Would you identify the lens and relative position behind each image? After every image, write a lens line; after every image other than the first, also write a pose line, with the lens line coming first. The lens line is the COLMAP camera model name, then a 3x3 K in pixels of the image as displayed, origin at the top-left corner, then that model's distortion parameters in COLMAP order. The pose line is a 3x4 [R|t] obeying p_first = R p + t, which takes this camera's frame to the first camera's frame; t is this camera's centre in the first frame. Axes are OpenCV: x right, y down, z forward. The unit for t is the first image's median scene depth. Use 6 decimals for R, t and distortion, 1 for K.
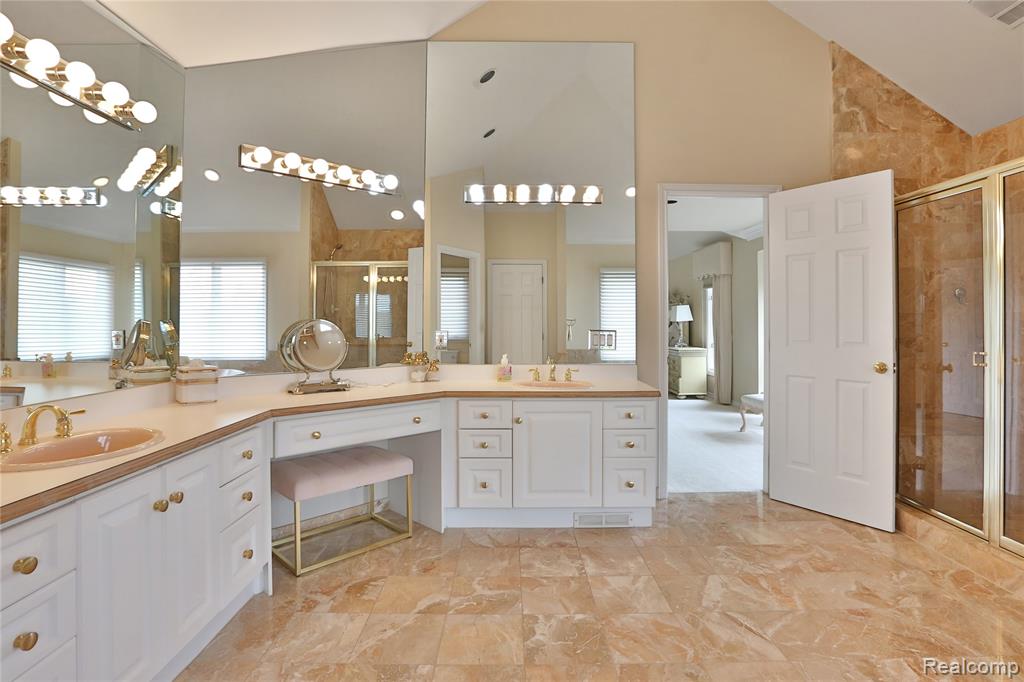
lens RADIAL K [[506.2, 0, 501.1], [0, 506.2, 326.4], [0, 0, 1]] dist [-0.038953, 0.013035]
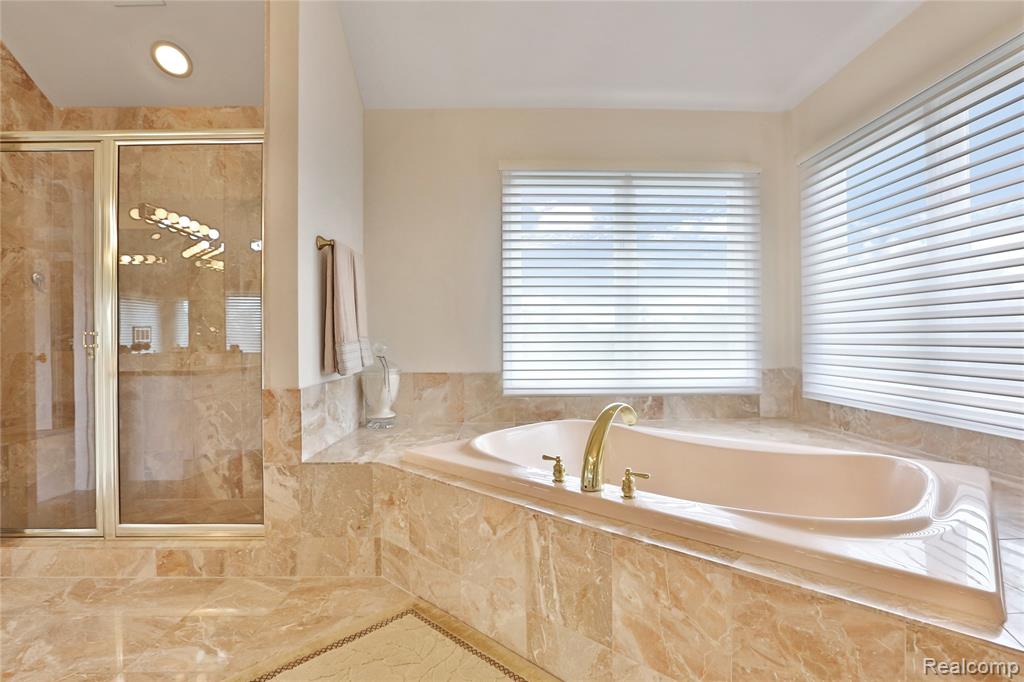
lens RADIAL K [[506.2, 0, 518.1], [0, 506.2, 337.4], [0, 0, 1]] dist [-0.038953, 0.013035]
pose [[-0.021789, 0.003974, 0.999755, 0.046171], [0.012795, 0.999911, -0.003695, 0.079704], [-0.999681, 0.012712, -0.021838, 0.251162]]
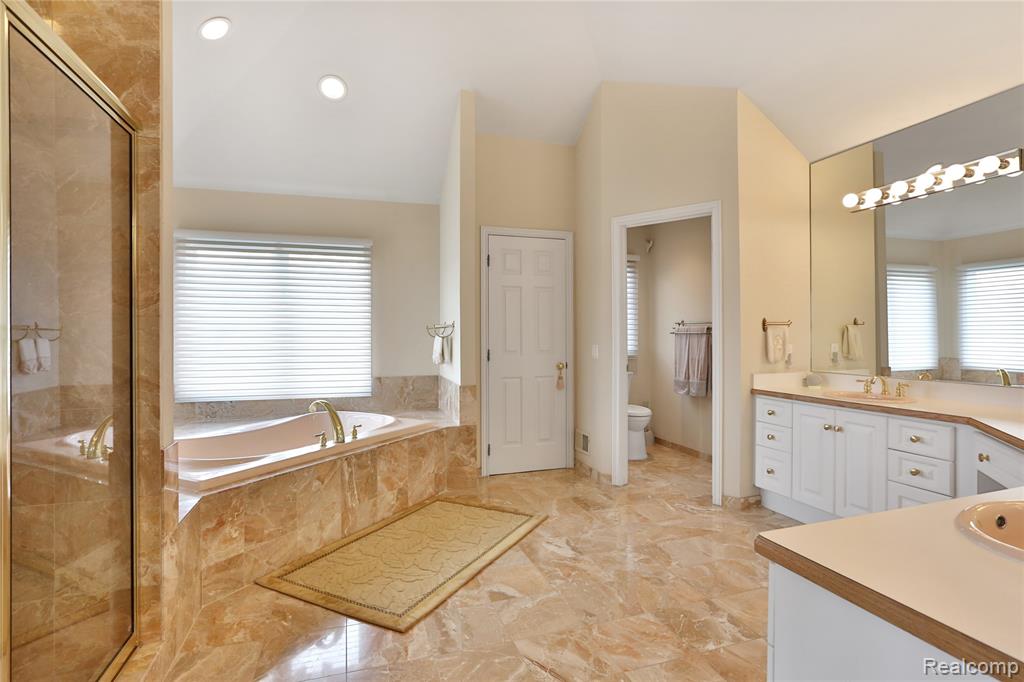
lens RADIAL K [[506.2, 0, 515.4], [0, 506.2, 338.4], [0, 0, 1]] dist [-0.038953, 0.013035]
pose [[-0.944624, 0.002221, -0.328146, 0.710040], [0.000437, 0.999985, 0.005511, -0.000529], [0.328153, 0.005062, -0.944611, 1.548262]]
